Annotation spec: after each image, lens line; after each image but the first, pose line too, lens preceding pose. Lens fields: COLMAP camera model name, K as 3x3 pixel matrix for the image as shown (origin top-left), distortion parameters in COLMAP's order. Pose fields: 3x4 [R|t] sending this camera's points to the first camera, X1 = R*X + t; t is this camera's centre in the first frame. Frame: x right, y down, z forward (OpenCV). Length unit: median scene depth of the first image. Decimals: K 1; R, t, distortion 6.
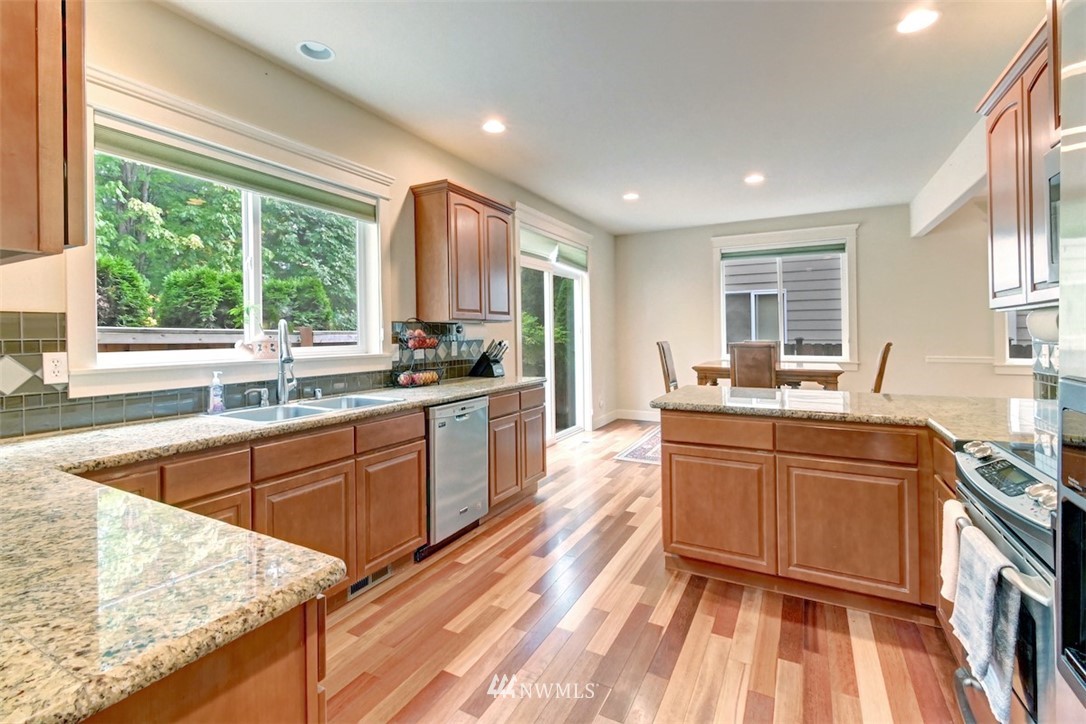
lens RADIAL K [[504.7, 0, 551.5], [0, 504.7, 347.5], [0, 0, 1]] dist [-0.003110, -0.000374]
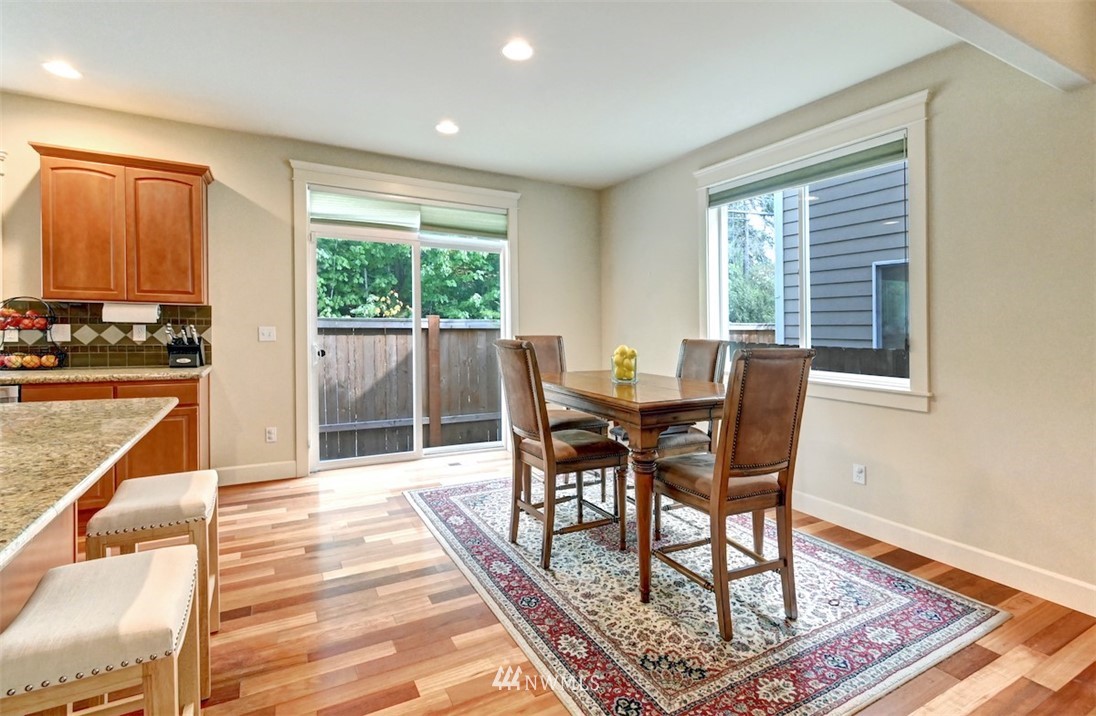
lens RADIAL K [[513.3, 0, 539.2], [0, 513.3, 334.9], [0, 0, 1]] dist [0.002146, 0.000328]
pose [[0.823209, 0.025723, -0.567155, 1.053476], [-0.035018, 0.999372, -0.005502, -0.015495], [0.566657, 0.024390, 0.823593, 0.750843]]
